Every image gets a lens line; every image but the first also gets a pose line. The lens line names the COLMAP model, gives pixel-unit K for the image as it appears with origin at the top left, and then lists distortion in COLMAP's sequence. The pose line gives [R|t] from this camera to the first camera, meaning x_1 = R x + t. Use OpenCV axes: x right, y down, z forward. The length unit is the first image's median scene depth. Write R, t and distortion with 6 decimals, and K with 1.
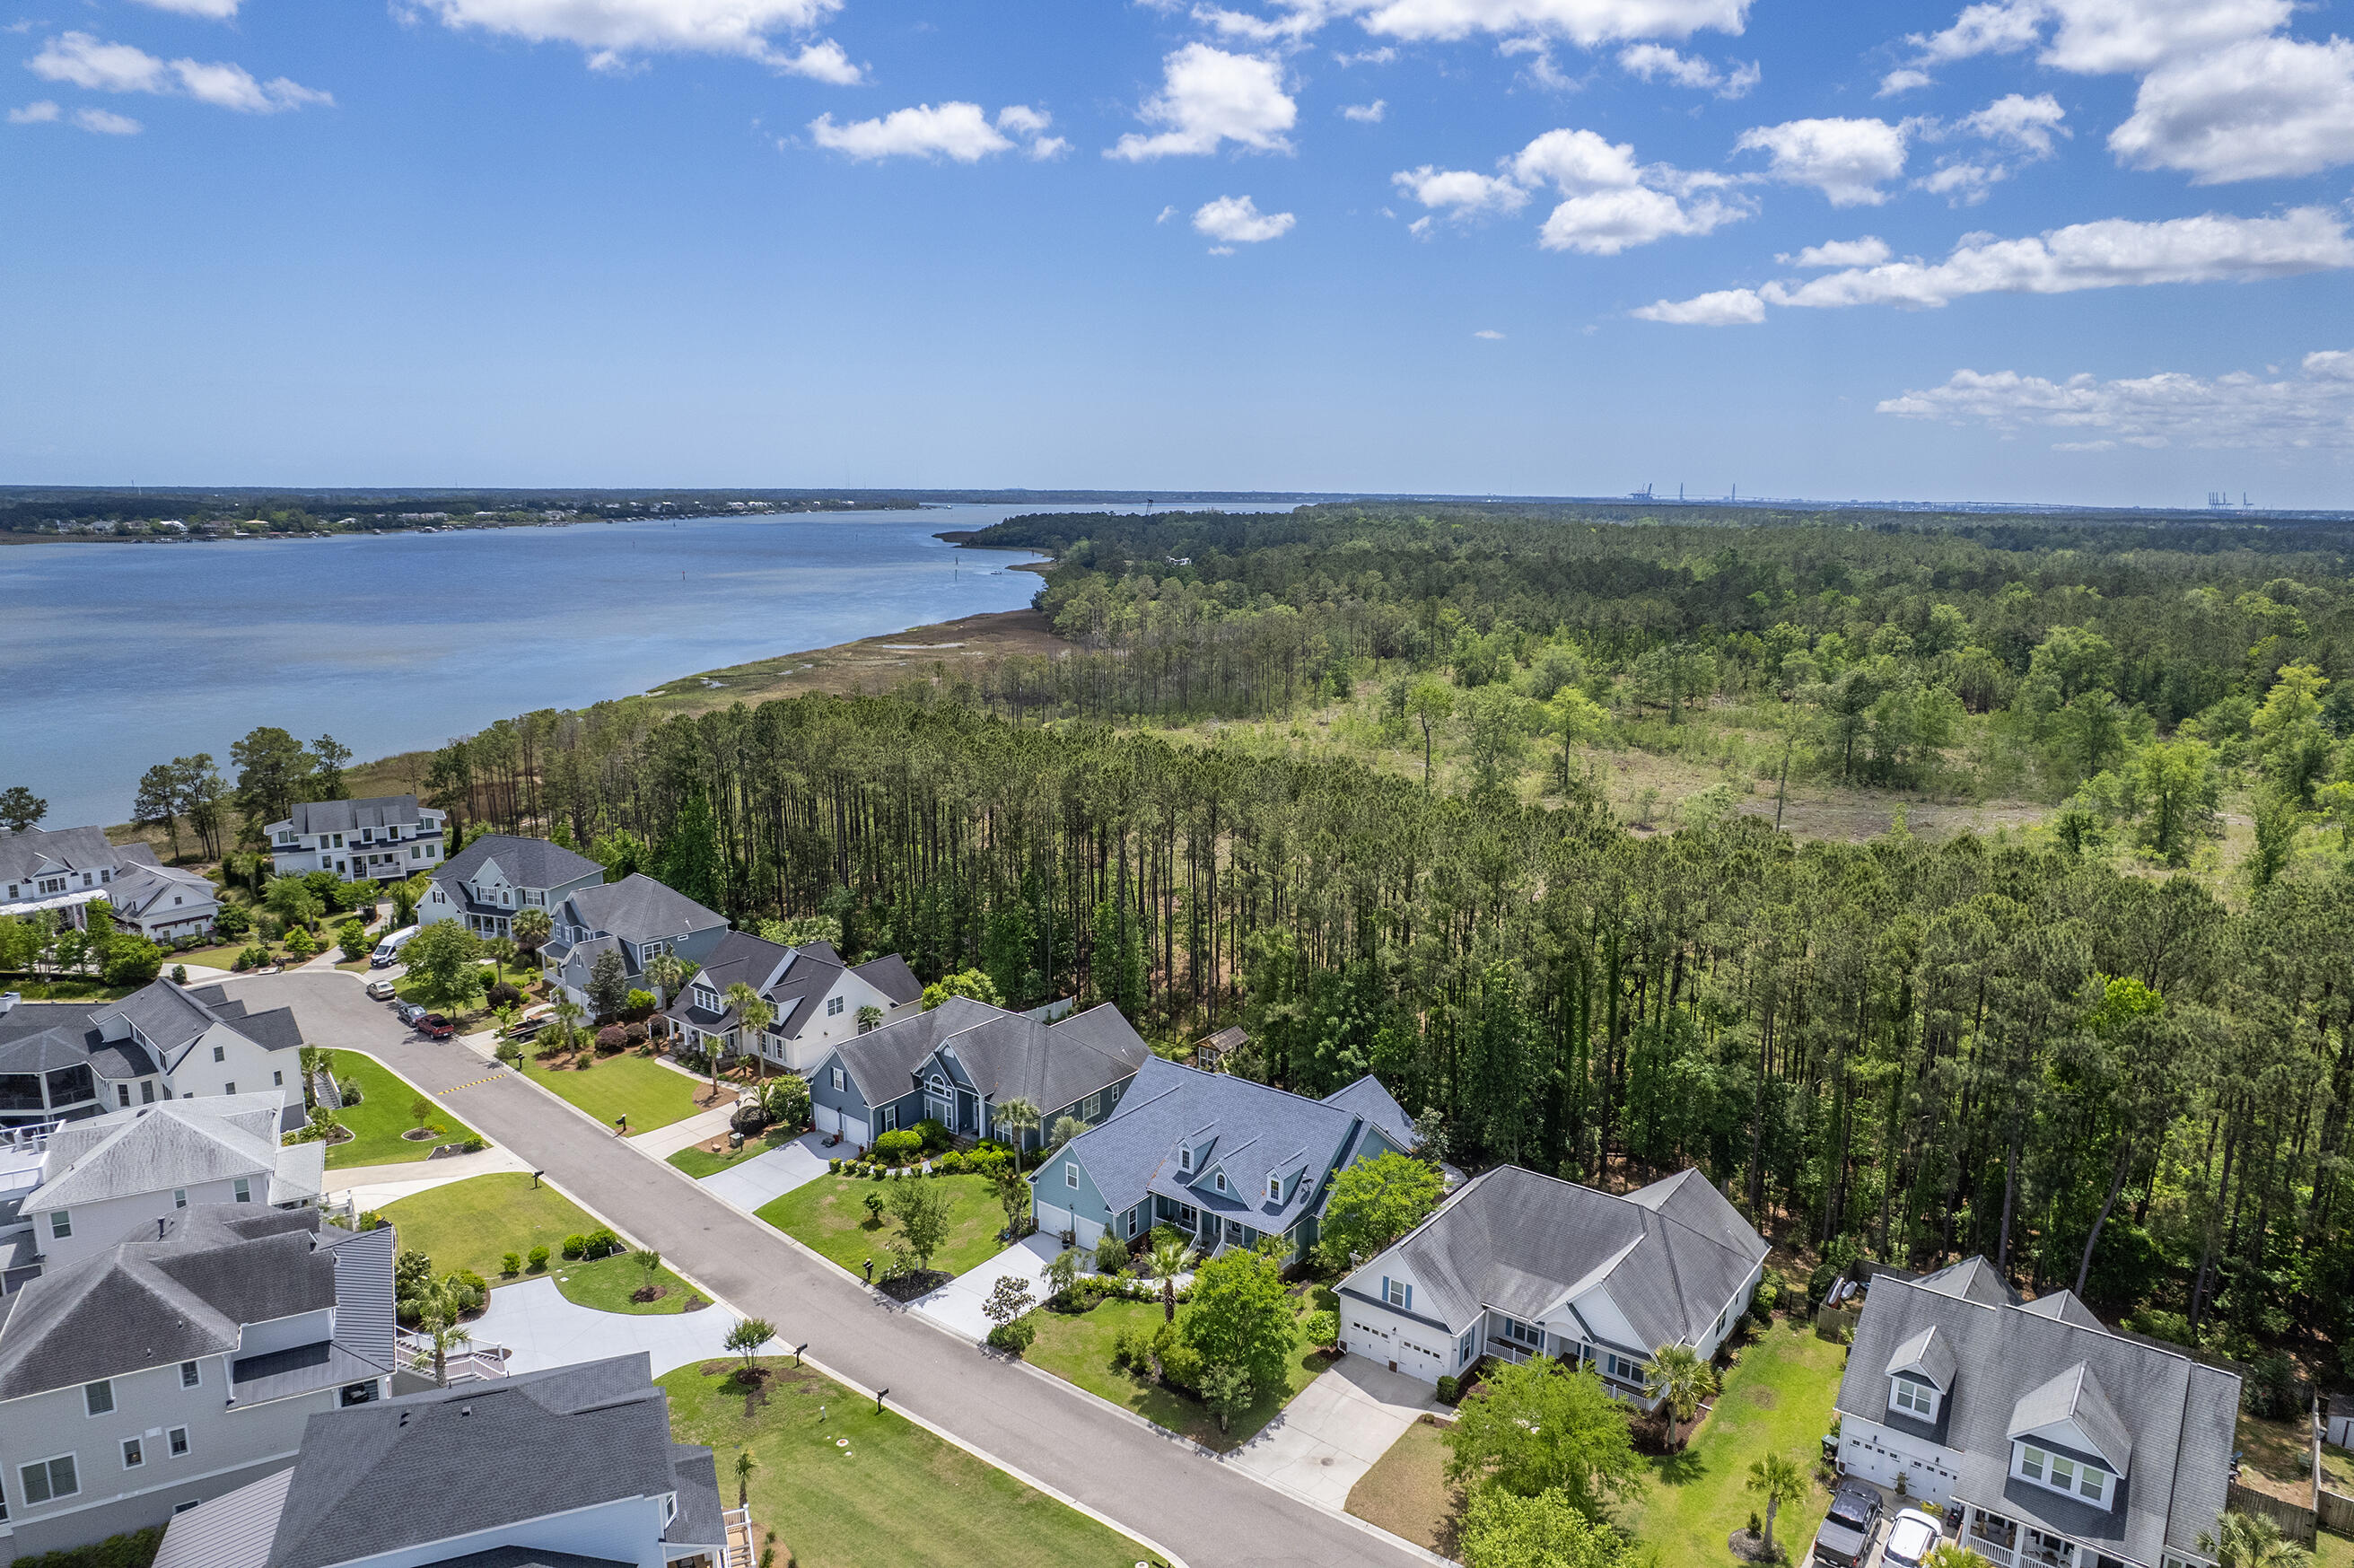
lens RADIAL K [[1509.3, 0, 1180.5], [0, 1509.3, 793.8], [0, 0, 1]] dist [-0.078695, 0.071907]
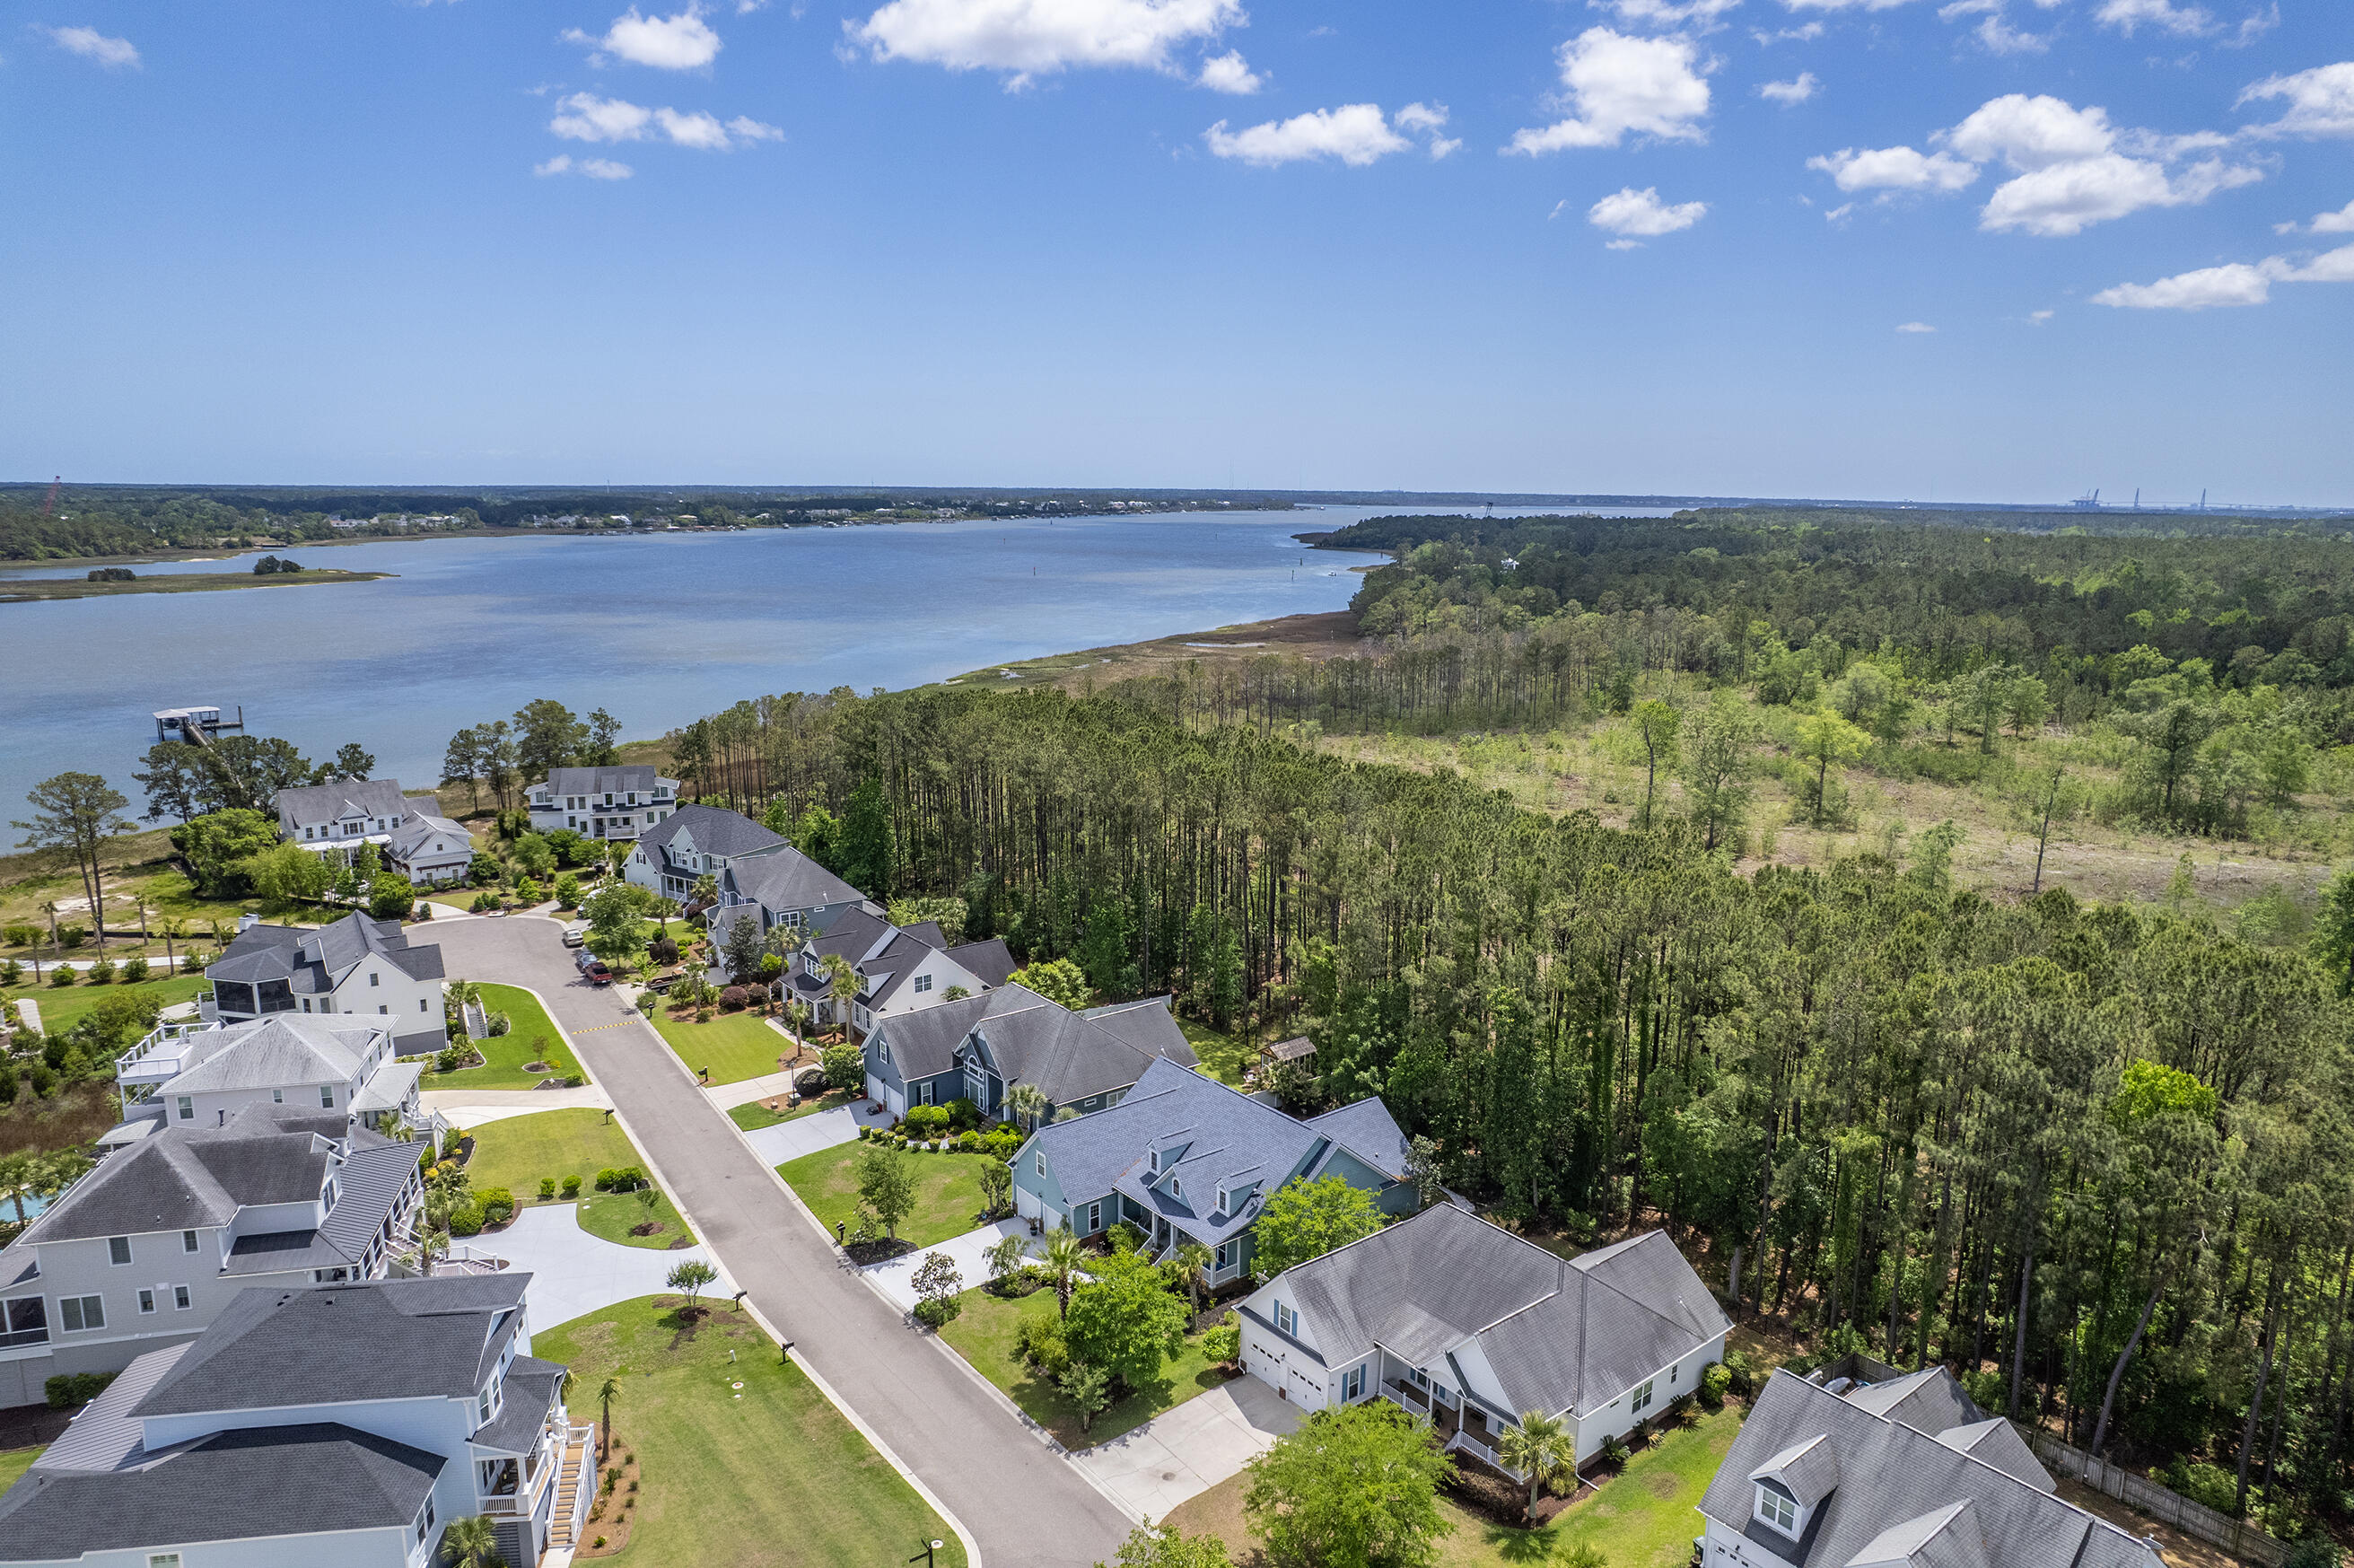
lens RADIAL K [[1509.3, 0, 1180.5], [0, 1509.3, 793.8], [0, 0, 1]] dist [-0.078695, 0.071907]
pose [[0.968707, 0.050159, -0.243084, 0.218983], [-0.050416, 0.998715, 0.005169, -0.005962], [0.243031, 0.007248, 0.969991, 0.028091]]
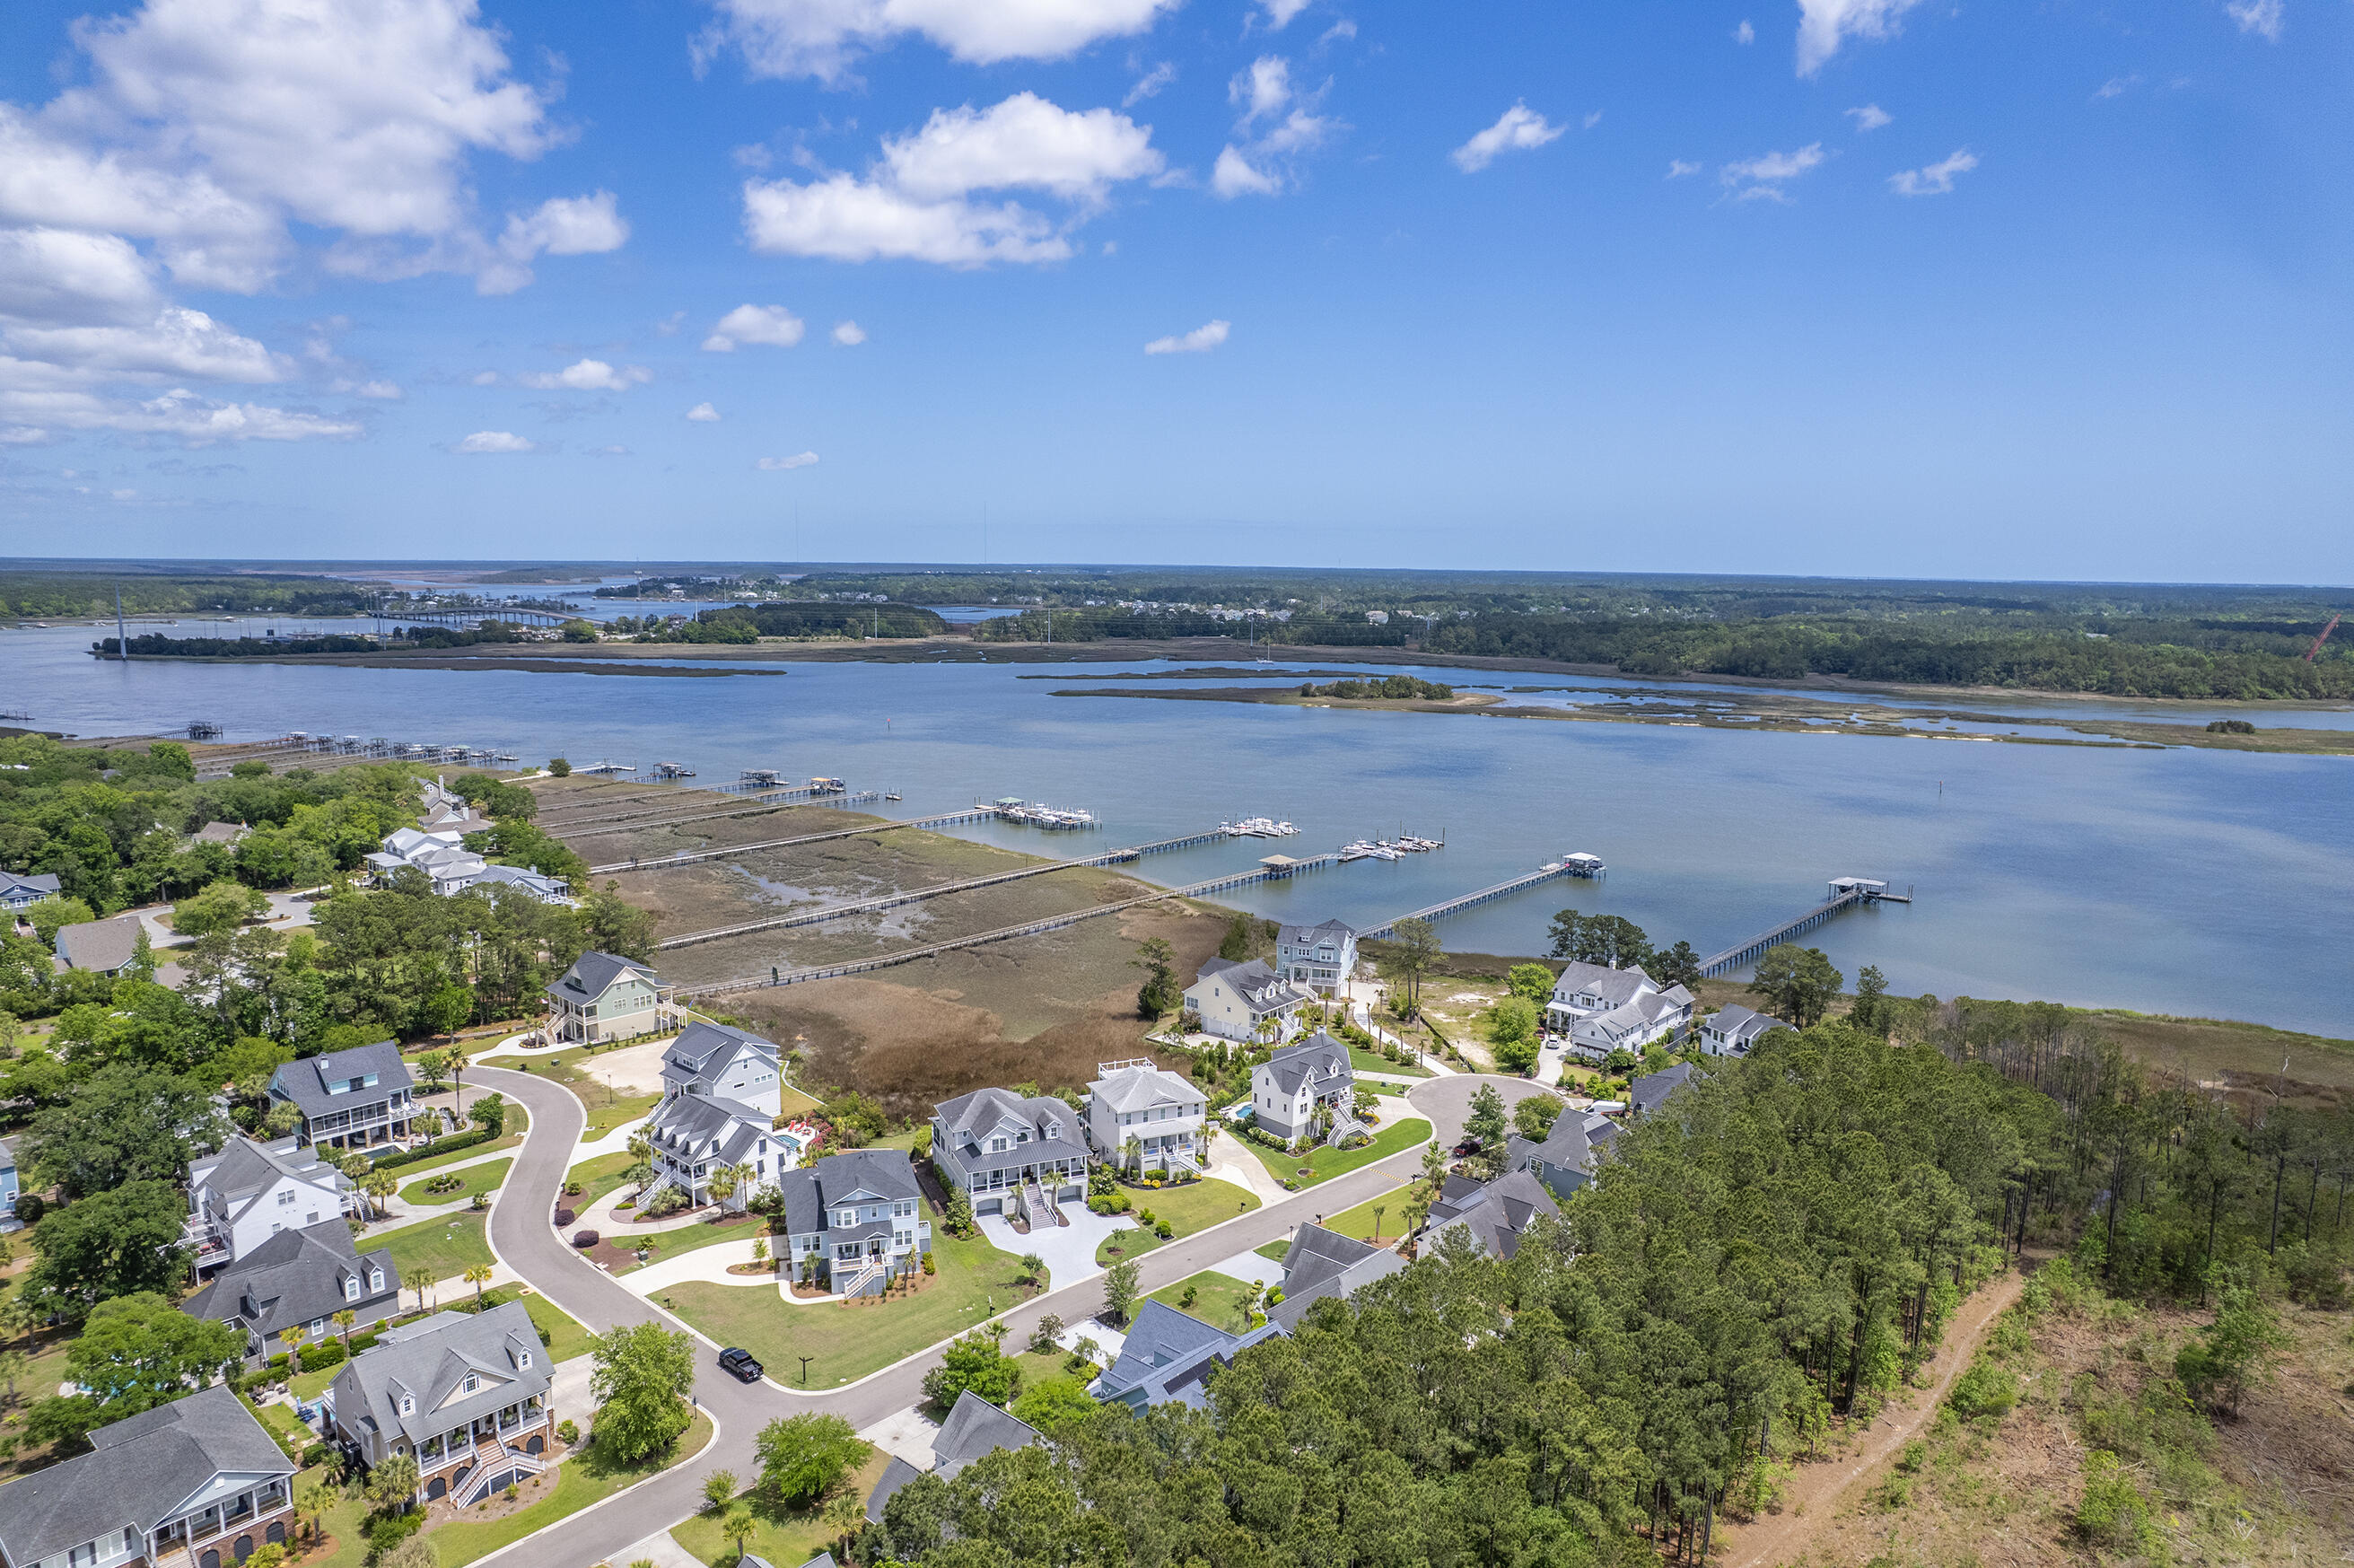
lens RADIAL K [[1509.6, 0, 1172.1], [0, 1509.6, 819.6], [0, 0, 1]] dist [-0.075196, 0.065749]
pose [[-0.088460, 0.160012, -0.983143, 1.163908], [-0.208309, 0.962216, 0.175349, -0.443243], [0.974055, 0.220309, -0.051786, 0.850550]]
